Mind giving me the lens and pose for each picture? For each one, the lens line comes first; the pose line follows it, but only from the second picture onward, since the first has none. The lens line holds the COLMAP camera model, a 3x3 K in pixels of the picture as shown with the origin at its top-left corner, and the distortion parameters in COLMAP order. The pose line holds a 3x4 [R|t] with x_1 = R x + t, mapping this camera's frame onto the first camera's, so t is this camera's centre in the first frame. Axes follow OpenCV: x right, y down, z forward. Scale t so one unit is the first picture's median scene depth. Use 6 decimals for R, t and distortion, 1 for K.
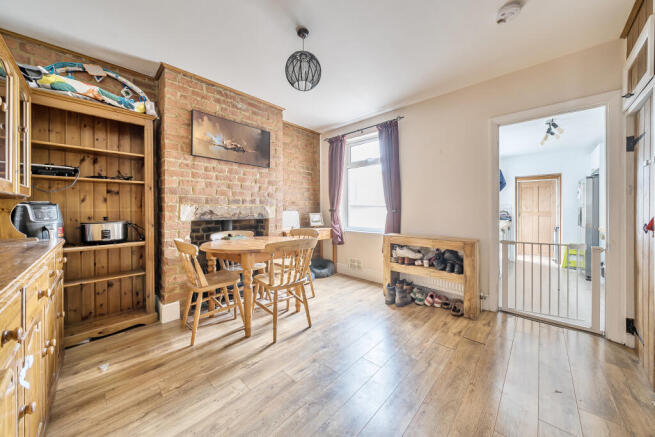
lens RADIAL K [[223.5, 0, 327.7], [0, 223.5, 211.4], [0, 0, 1]] dist [-0.000062, 0.000016]
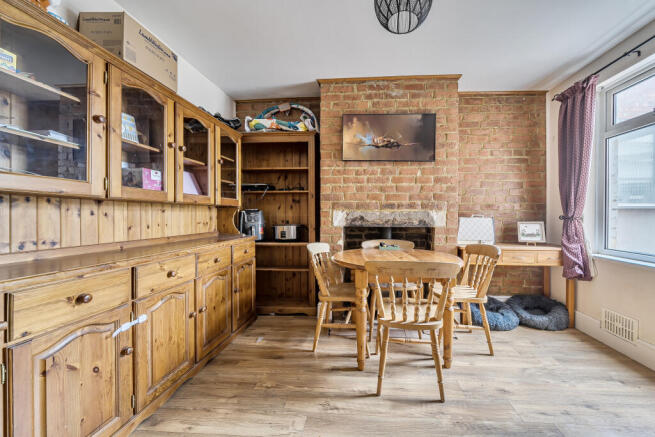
lens RADIAL K [[244.2, 0, 327.5], [0, 244.2, 218.5], [0, 0, 1]] dist [-0.000593, -0.000147]
pose [[0.652167, 0.014986, -0.757927, 0.166250], [-0.010827, 0.999887, 0.010453, -0.003893], [0.757998, 0.001389, 0.652255, 0.221756]]
